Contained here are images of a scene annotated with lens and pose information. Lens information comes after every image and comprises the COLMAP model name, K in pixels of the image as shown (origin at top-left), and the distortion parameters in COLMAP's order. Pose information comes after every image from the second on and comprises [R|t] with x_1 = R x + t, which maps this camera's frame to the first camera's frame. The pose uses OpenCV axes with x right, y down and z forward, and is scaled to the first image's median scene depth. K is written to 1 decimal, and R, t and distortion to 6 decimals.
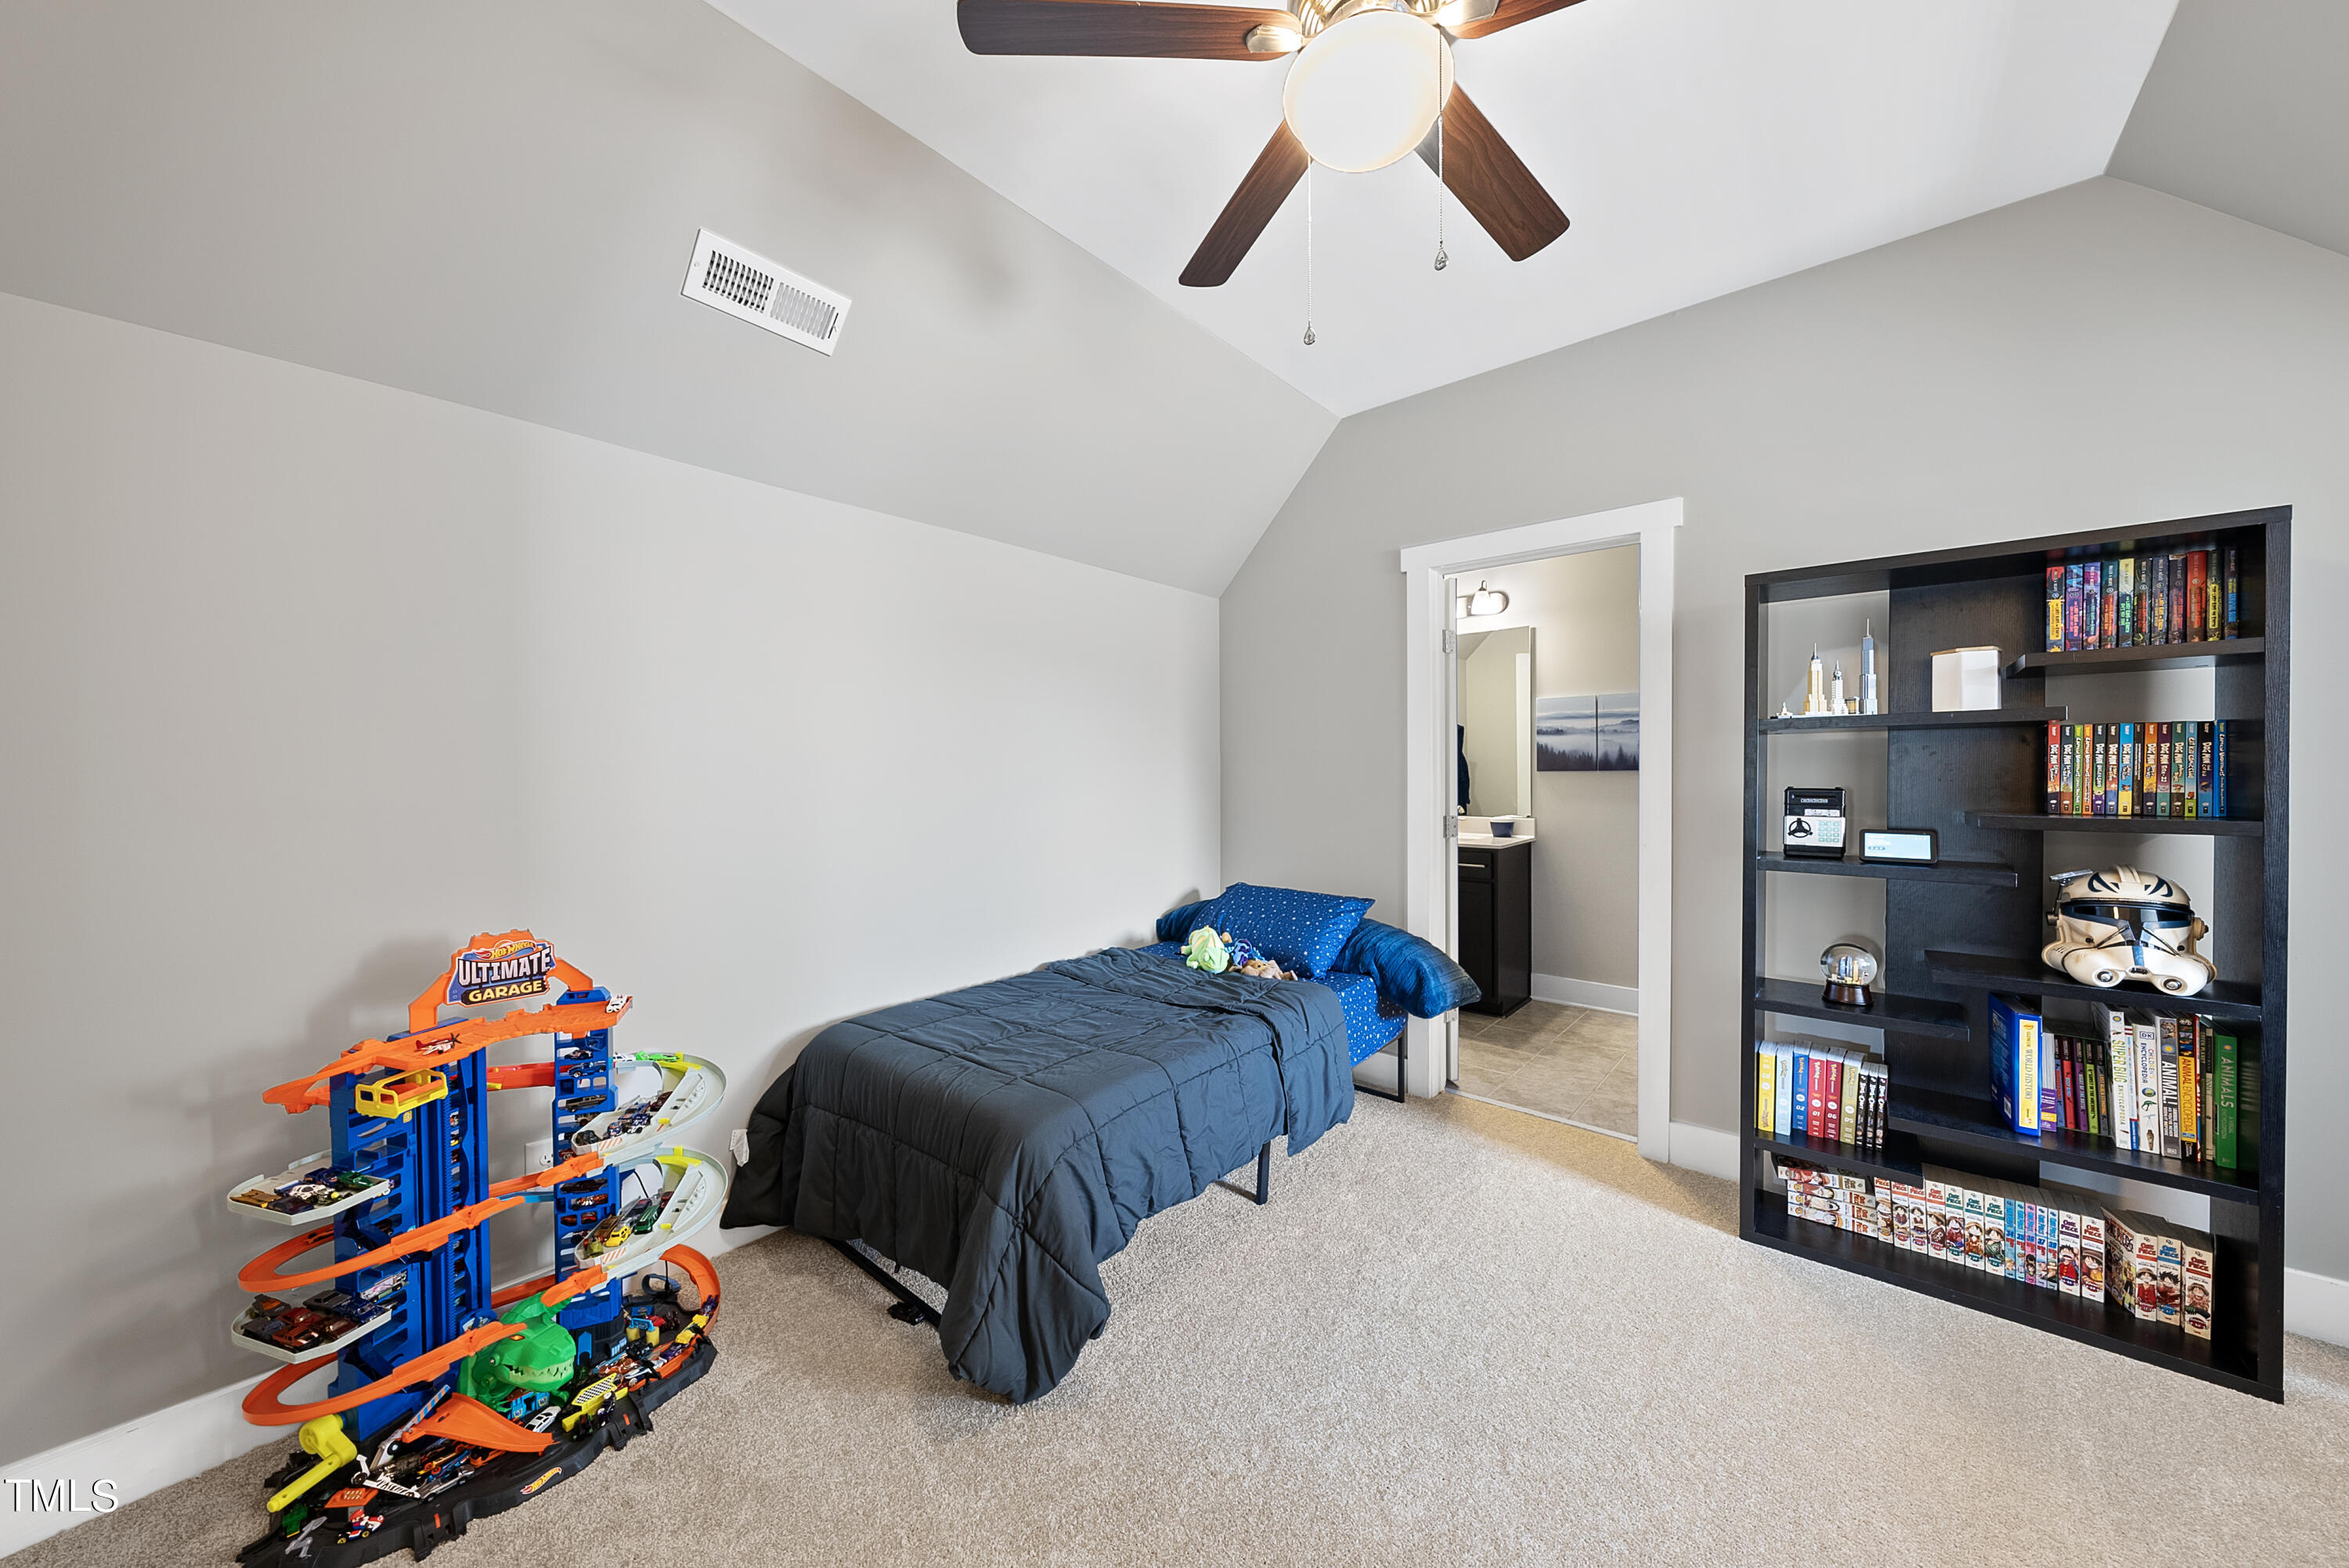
lens RADIAL K [[806.4, 0, 1177.1], [0, 806.4, 788.3], [0, 0, 1]] dist [-0.000182, -0.000004]
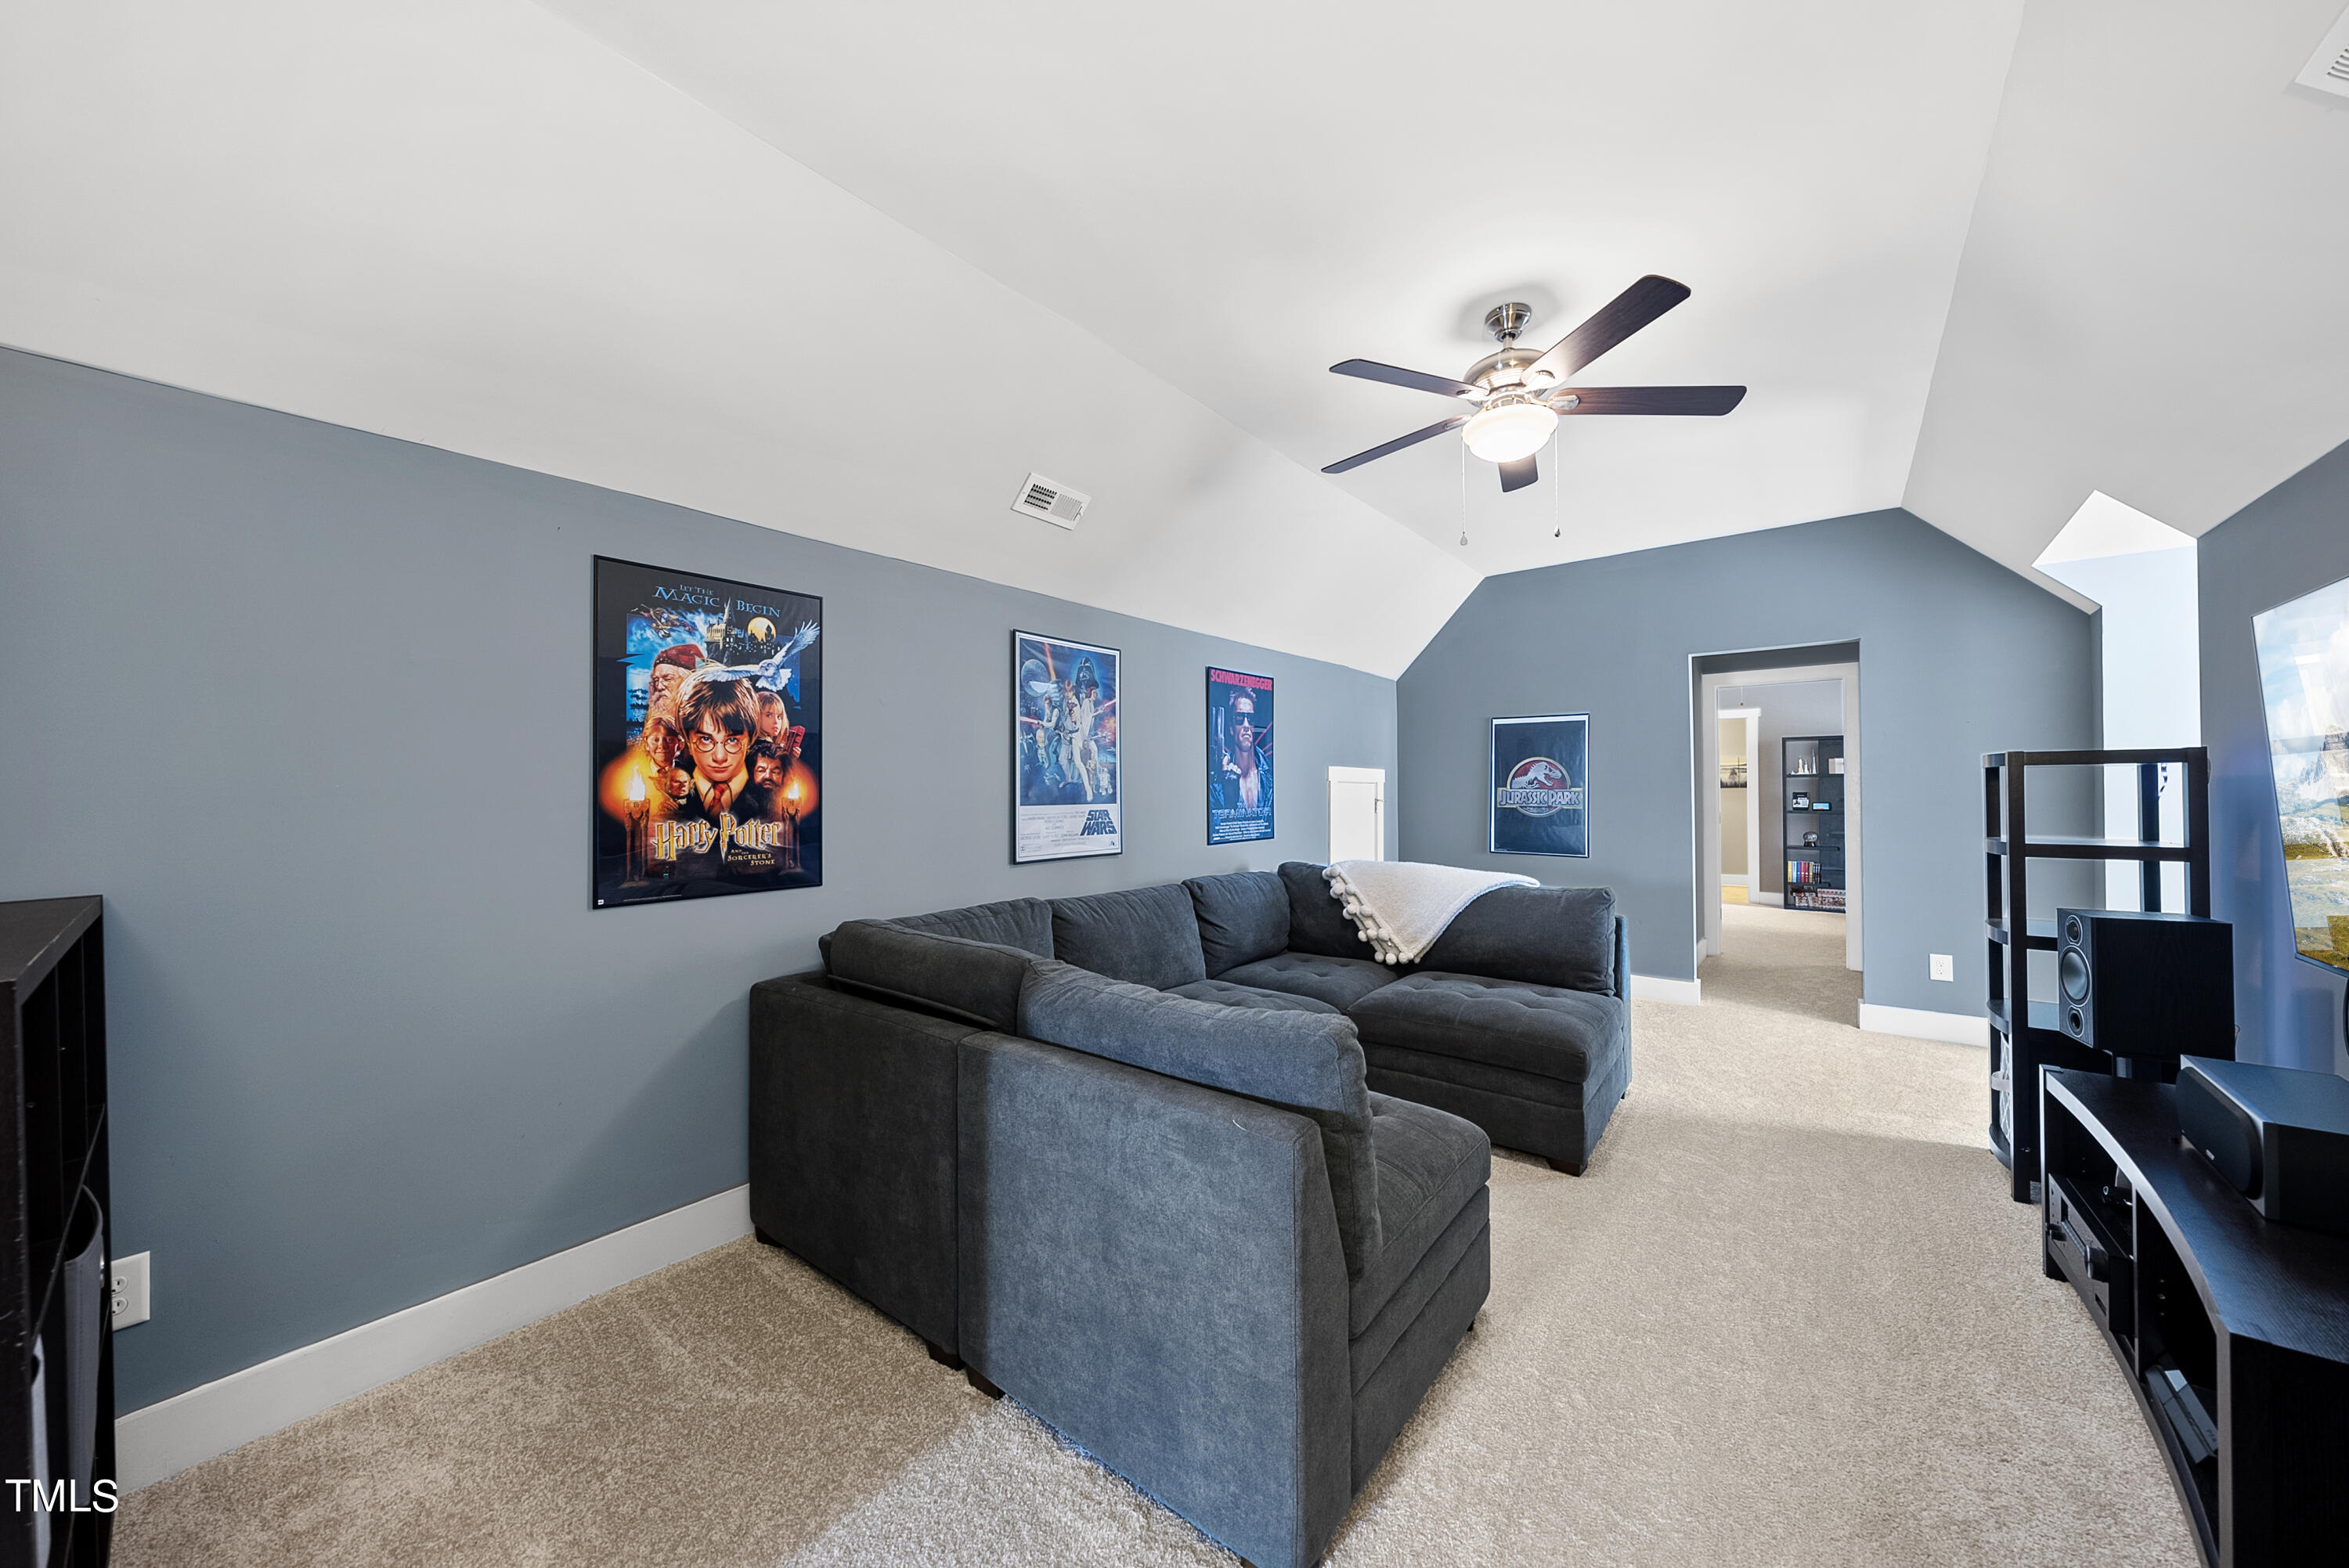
lens RADIAL K [[806.4, 0, 1168.8], [0, 806.4, 778.9], [0, 0, 1]] dist [-0.000182, -0.000004]
pose [[0.999414, -0.009706, 0.032816, -1.971864], [0.010371, 0.999743, -0.020180, -0.014401], [-0.032612, 0.020509, 0.999258, -2.309983]]
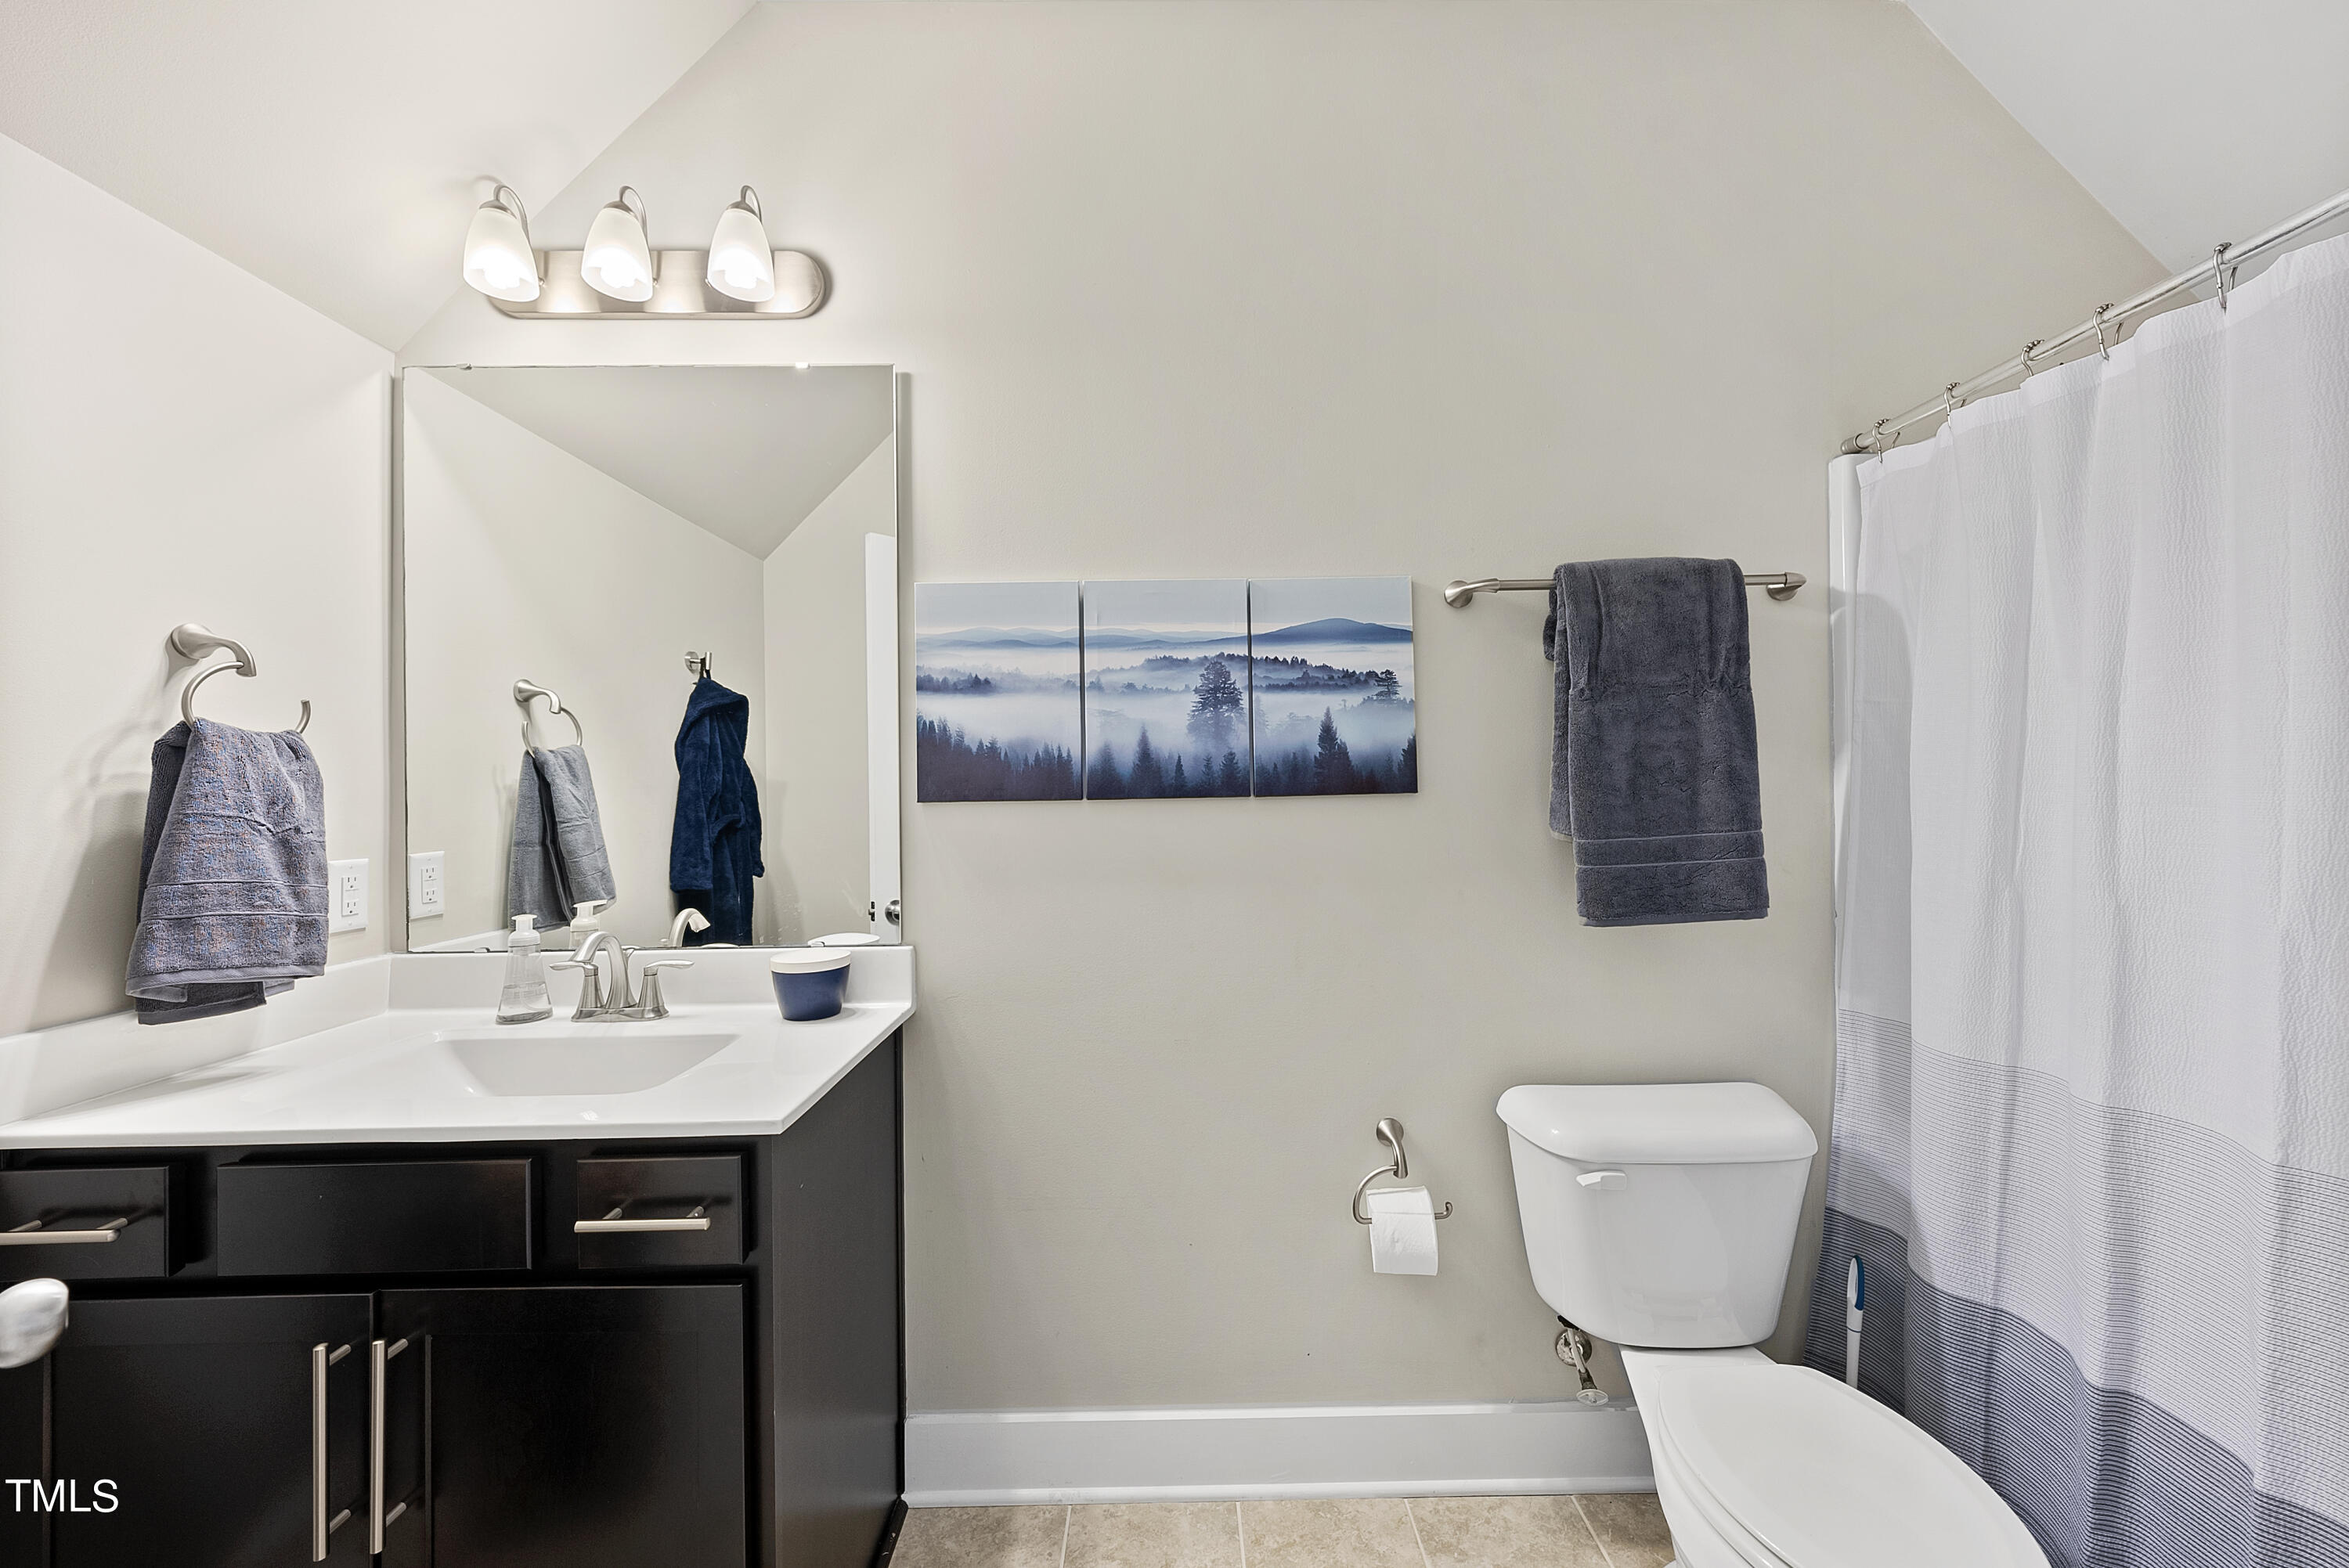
lens RADIAL K [[867.1, 0, 1177.9], [0, 867.1, 784.1], [0, 0, 1]] dist [0.000732, -0.000018]
pose [[0.745332, -0.002084, 0.666690, 0.304705], [0.011680, 0.999882, -0.009932, -0.024963], [-0.666591, 0.015190, 0.745269, 0.700515]]
